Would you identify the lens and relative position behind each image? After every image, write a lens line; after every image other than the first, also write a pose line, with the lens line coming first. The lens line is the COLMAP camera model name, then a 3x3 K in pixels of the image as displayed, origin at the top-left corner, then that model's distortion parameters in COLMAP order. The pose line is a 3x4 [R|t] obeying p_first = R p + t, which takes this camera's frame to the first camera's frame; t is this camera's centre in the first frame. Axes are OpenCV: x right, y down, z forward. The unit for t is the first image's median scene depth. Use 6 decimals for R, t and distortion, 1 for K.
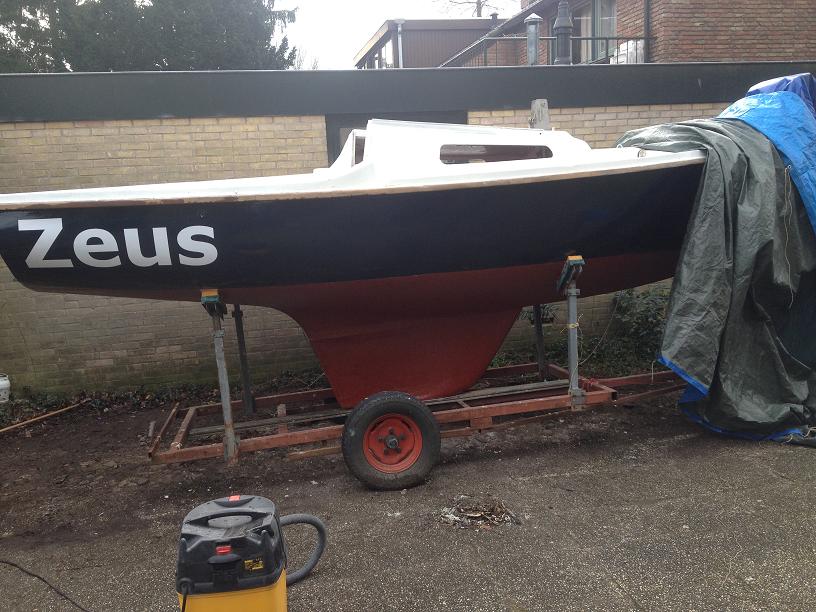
lens RADIAL K [[761.0, 0, 403.5], [0, 761.0, 308.5], [0, 0, 1]] dist [-0.024636, 0.000000]
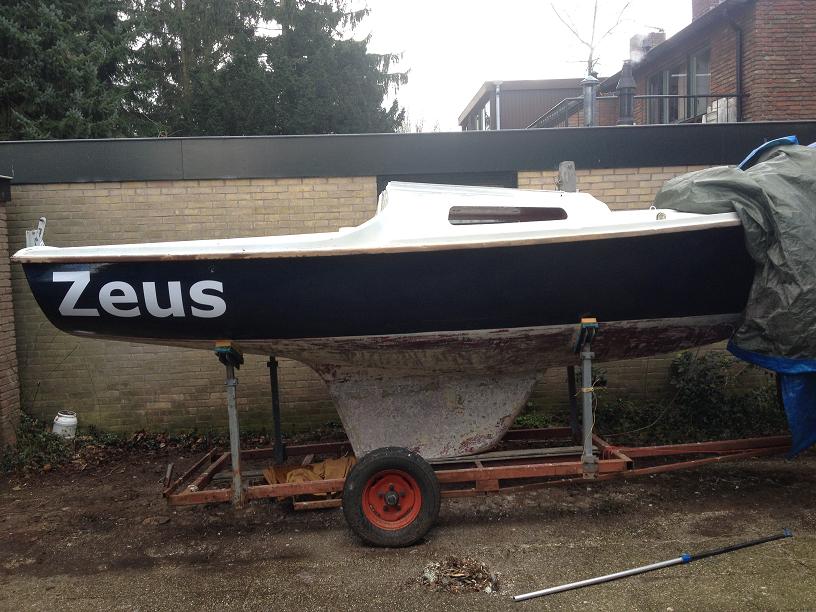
lens RADIAL K [[761.0, 0, 415.5], [0, 761.0, 306.6], [0, 0, 1]] dist [-0.024636, 0.000000]
pose [[0.986567, 0.026029, -0.161273, 0.150798], [-0.037824, 0.996794, -0.070504, -0.006605], [0.158921, 0.075657, 0.984388, -0.001261]]
